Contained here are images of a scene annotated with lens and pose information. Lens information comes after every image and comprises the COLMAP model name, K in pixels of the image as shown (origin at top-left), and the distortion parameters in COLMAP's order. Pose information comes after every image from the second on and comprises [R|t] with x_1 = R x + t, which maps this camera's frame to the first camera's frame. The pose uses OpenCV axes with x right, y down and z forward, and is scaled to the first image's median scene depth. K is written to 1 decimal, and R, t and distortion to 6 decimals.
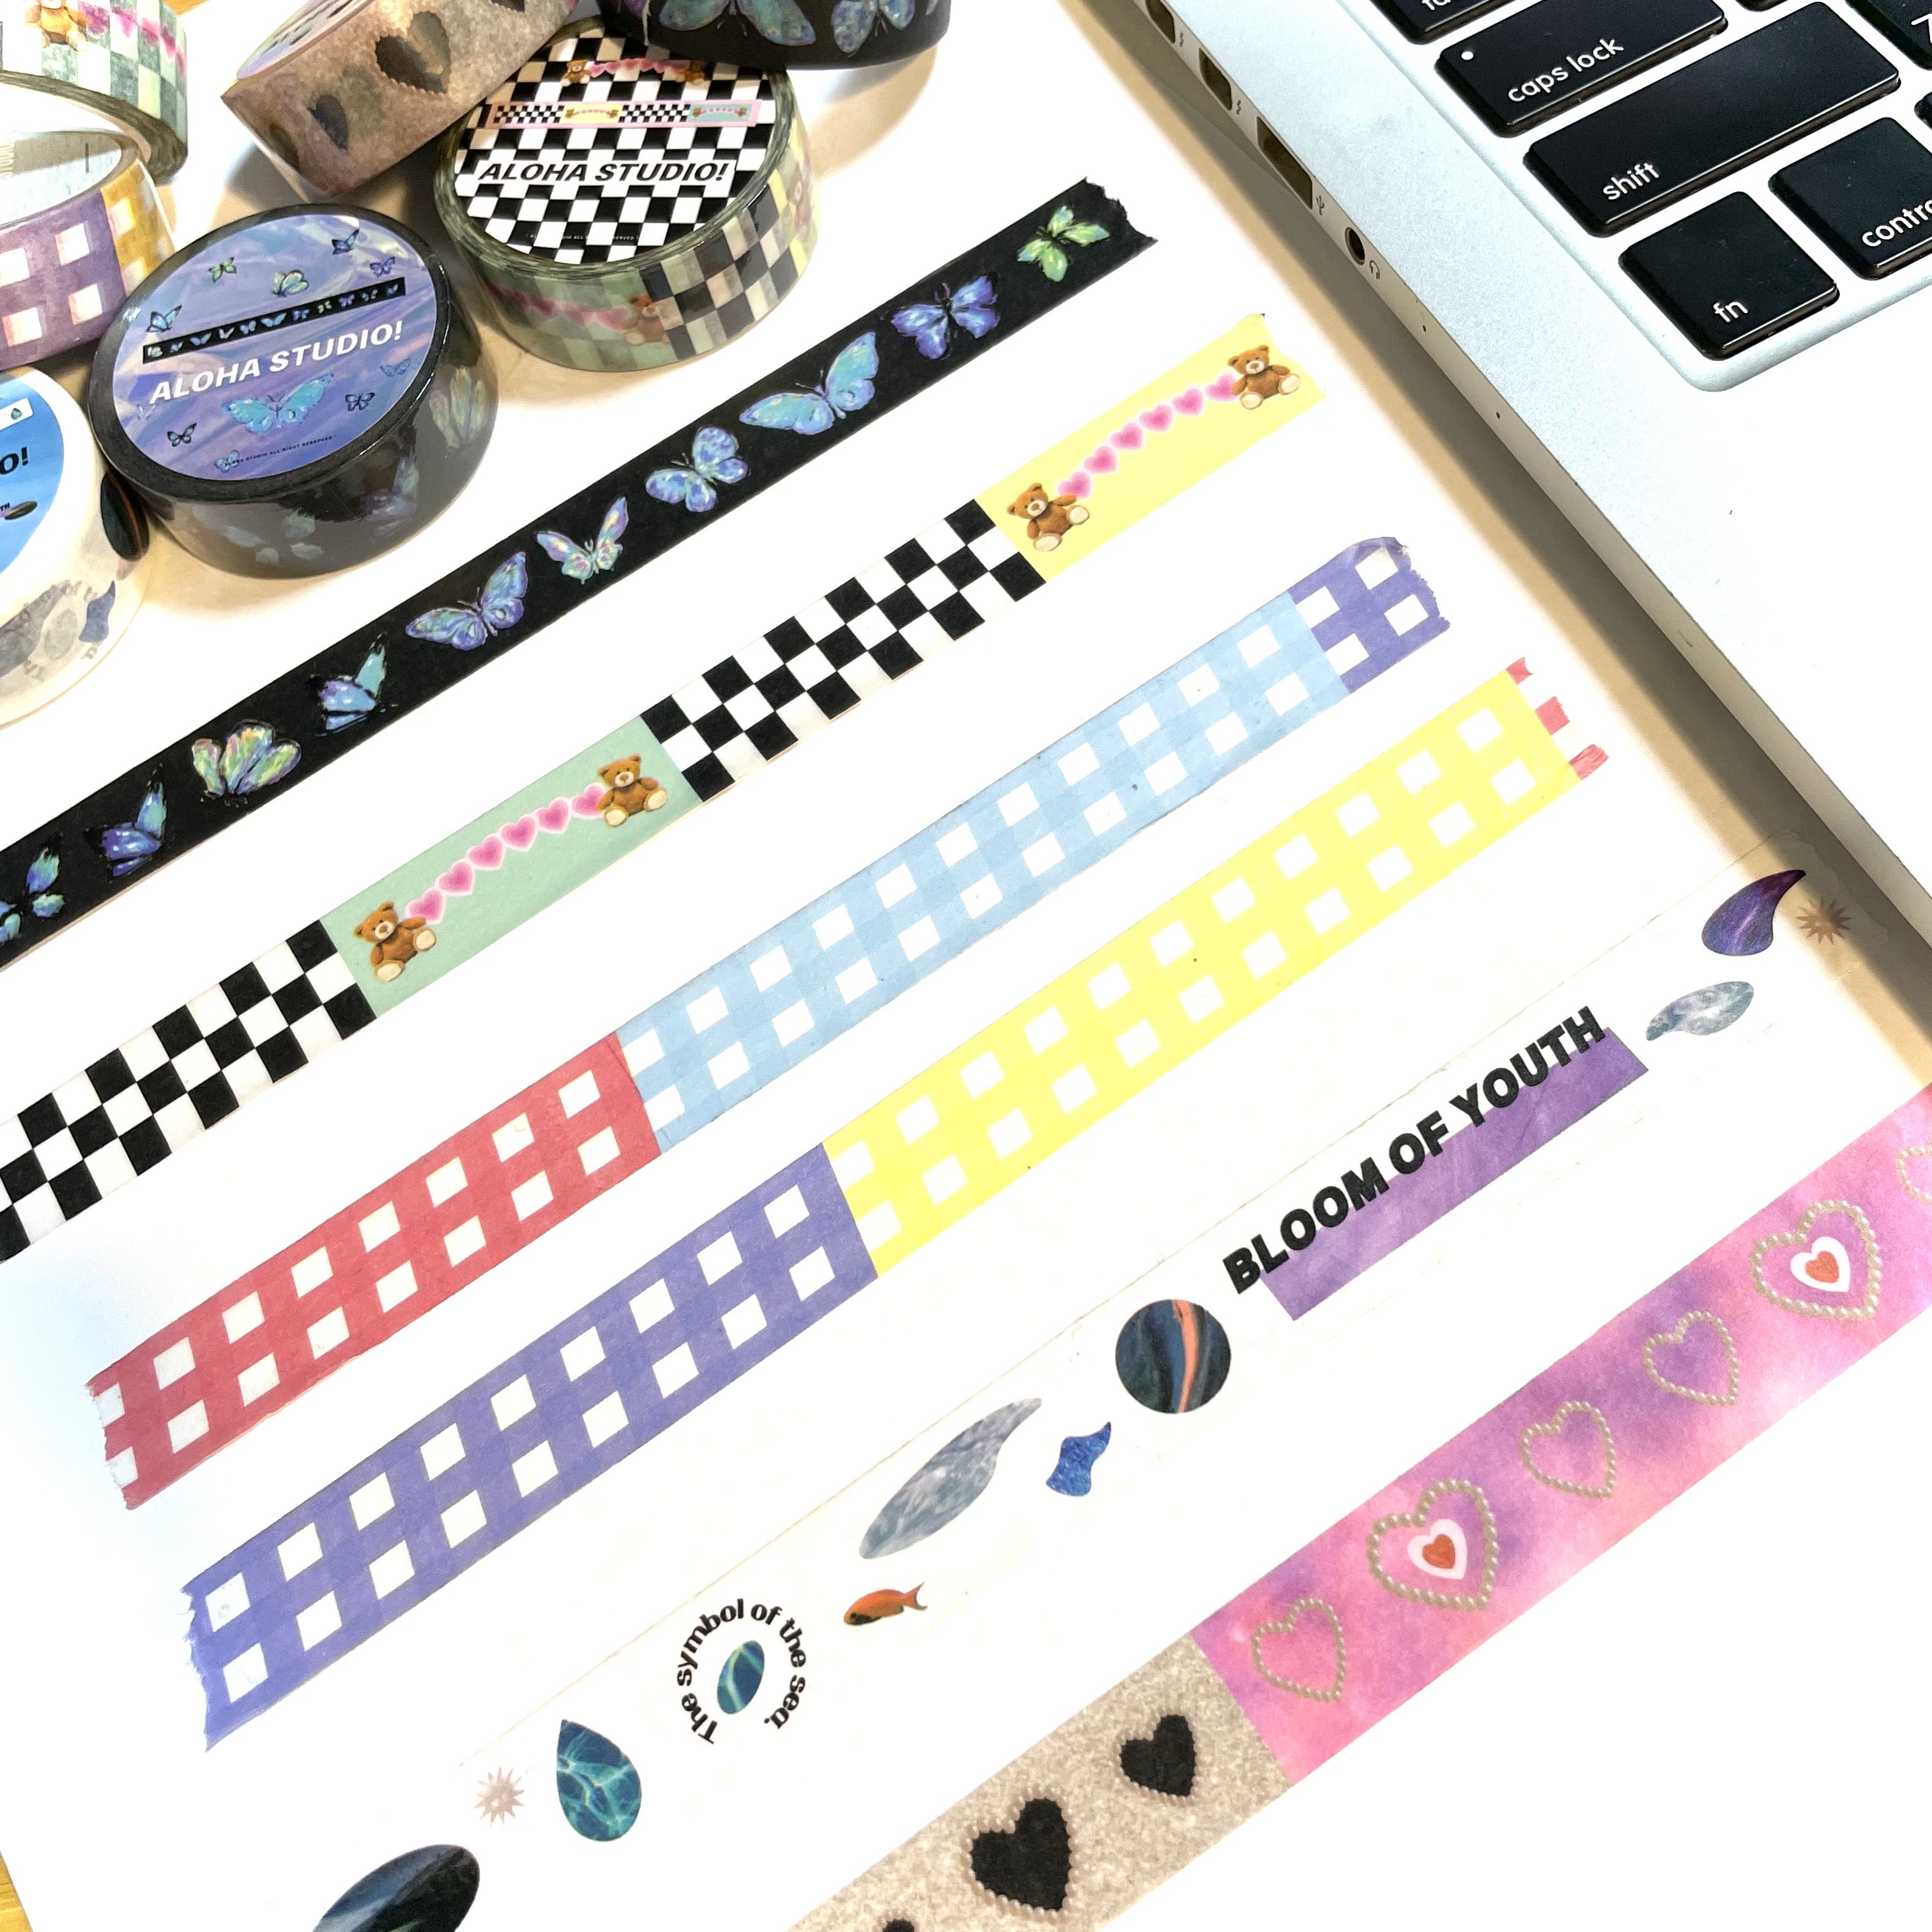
lens RADIAL K [[2213.0, 0, 966.0], [0, 2213.0, 966.0], [0, 0, 1]] dist [0.116057, -0.313243]
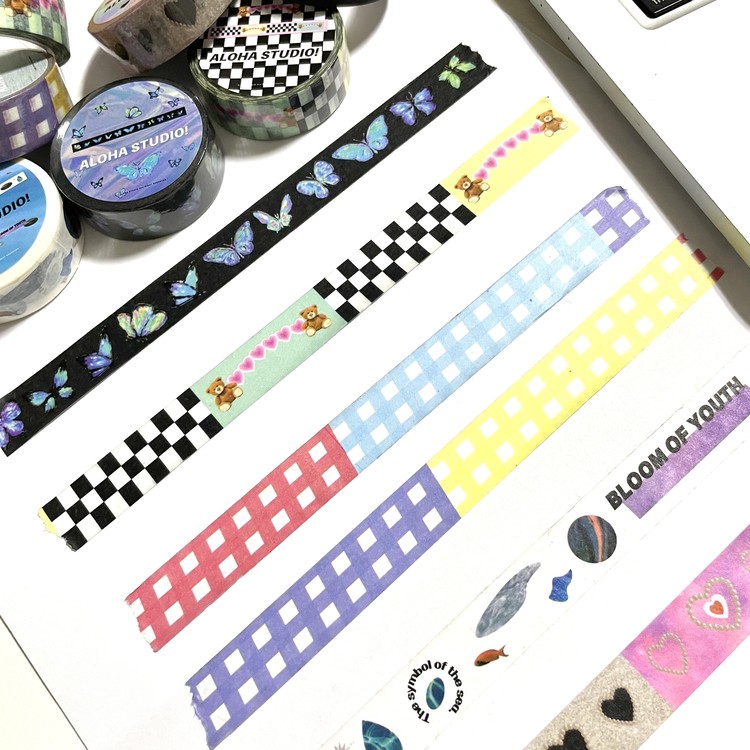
lens RADIAL K [[859.1, 0, 375.0], [0, 859.1, 375.0], [0, 0, 1]] dist [0.116057, -0.313243]
pose [[0.991081, -0.099343, 0.088818, -0.168738], [0.095458, 0.994325, 0.046972, -0.055859], [-0.092981, -0.038075, 0.994940, 0.074487]]
